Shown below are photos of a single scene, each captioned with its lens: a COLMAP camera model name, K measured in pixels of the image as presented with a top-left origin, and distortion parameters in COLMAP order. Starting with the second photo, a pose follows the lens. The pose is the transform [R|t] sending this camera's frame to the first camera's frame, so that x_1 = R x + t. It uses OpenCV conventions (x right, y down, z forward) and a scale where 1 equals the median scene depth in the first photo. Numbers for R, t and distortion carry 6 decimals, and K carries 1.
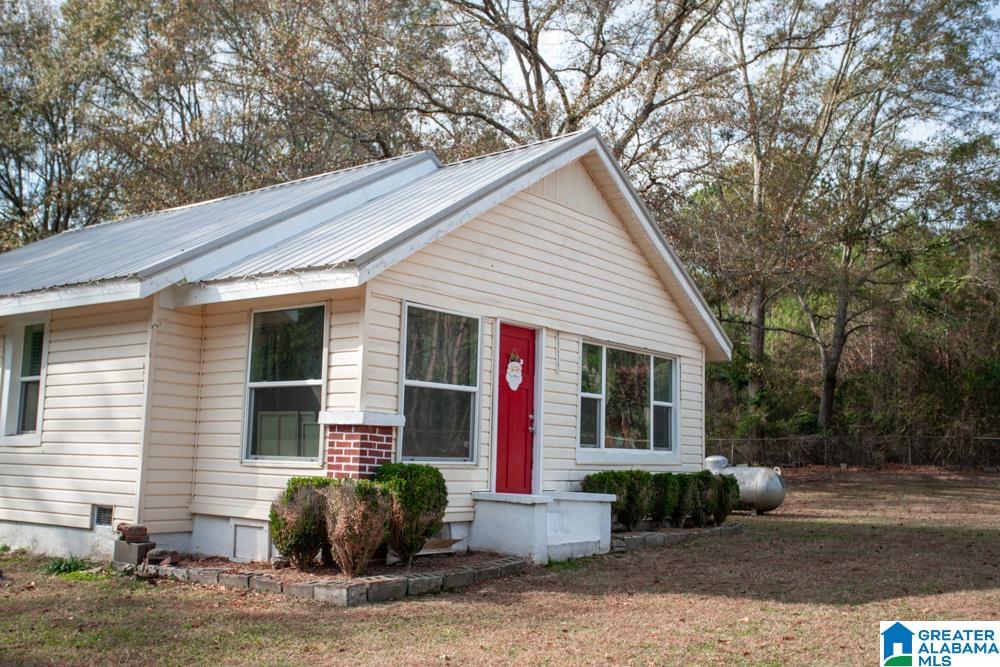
lens RADIAL K [[1007.9, 0, 500.0], [0, 1007.9, 333.5], [0, 0, 1]] dist [0.006325, 0.002166]
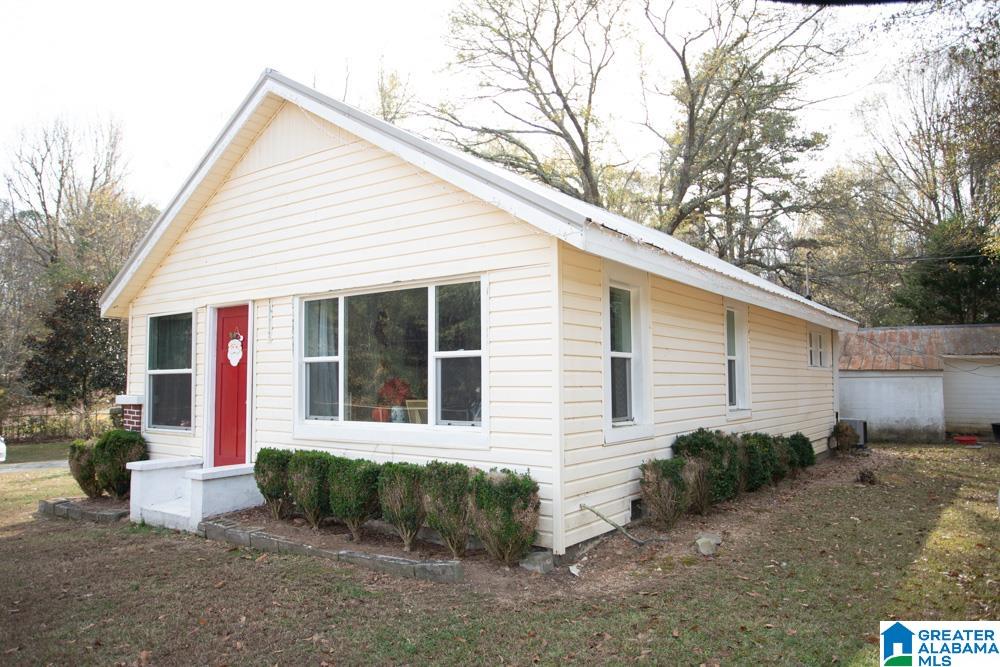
lens RADIAL K [[699.0, 0, 500.0], [0, 699.0, 333.5], [0, 0, 1]] dist [-0.001588, -0.000420]
pose [[0.024101, -0.090237, -0.995629, 0.739405], [0.129832, 0.987766, -0.086381, 0.118841], [0.991243, -0.127183, 0.035522, 1.213150]]
